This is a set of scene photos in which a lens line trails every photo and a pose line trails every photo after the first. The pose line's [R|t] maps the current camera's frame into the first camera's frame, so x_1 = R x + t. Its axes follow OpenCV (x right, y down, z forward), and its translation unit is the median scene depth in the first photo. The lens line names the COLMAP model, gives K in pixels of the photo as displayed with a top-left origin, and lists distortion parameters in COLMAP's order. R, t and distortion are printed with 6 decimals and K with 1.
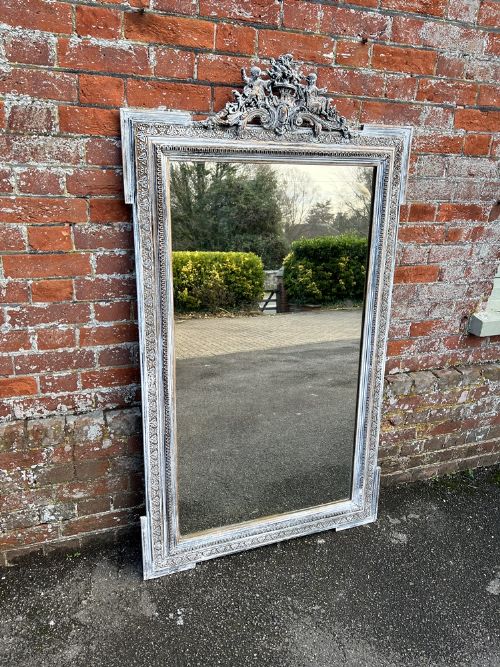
lens RADIAL K [[491.6, 0, 244.6], [0, 491.6, 335.7], [0, 0, 1]] dist [0.031493, -0.039472]
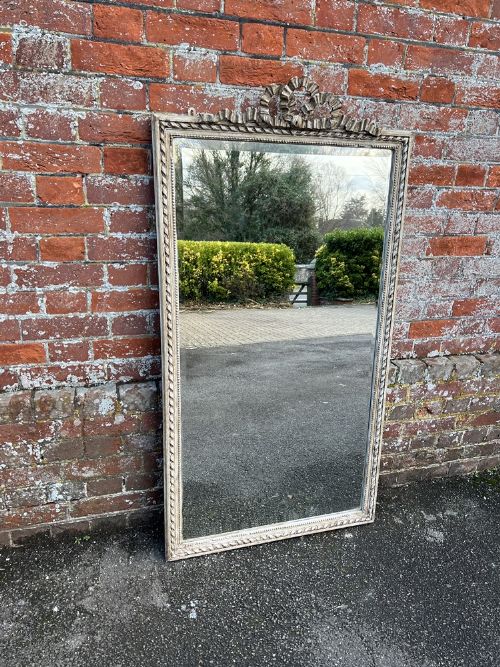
lens RADIAL K [[491.6, 0, 247.9], [0, 491.6, 335.3], [0, 0, 1]] dist [0.031493, -0.039472]
pose [[0.998617, 0.023084, -0.047242, 0.002697], [-0.022986, 0.999732, 0.002613, 0.050893], [0.047290, -0.001523, 0.998880, 0.081645]]
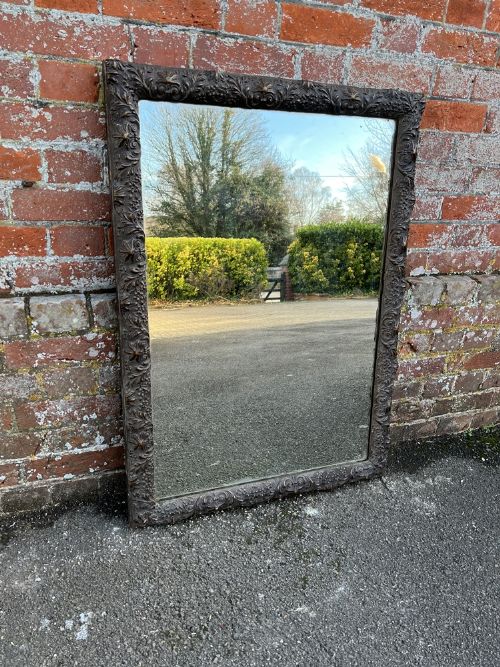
lens RADIAL K [[491.6, 0, 245.5], [0, 491.6, 337.4], [0, 0, 1]] dist [0.031493, -0.039472]
pose [[0.999943, 0.000992, 0.010667, 0.061876], [-0.001073, 0.999971, 0.007552, 0.189946], [-0.010659, -0.007563, 0.999915, 0.358352]]
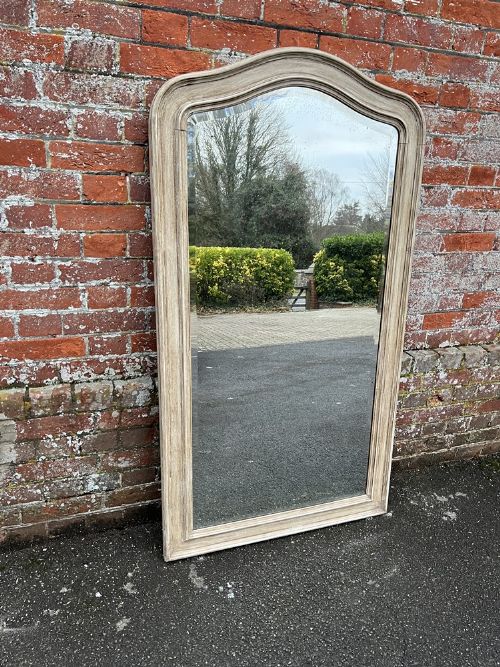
lens RADIAL K [[491.6, 0, 253.0], [0, 491.6, 336.5], [0, 0, 1]] dist [0.031493, -0.039472]
pose [[0.999918, 0.011460, 0.005785, -0.092054], [-0.011506, 0.999903, 0.007902, 0.062824], [-0.005694, -0.007968, 0.999952, 0.039744]]
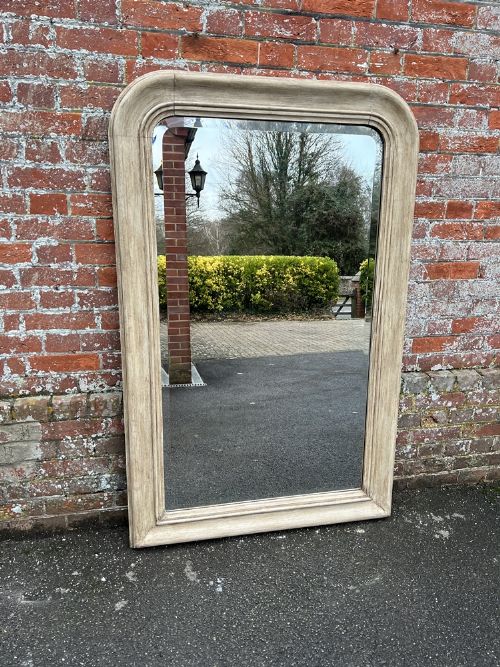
lens RADIAL K [[491.6, 0, 246.0], [0, 491.6, 338.3], [0, 0, 1]] dist [0.031493, -0.039472]
pose [[0.991701, 0.012000, -0.128008, 0.051812], [-0.020949, 0.997411, -0.068788, 0.106451], [0.126851, 0.070899, 0.989385, -0.073043]]
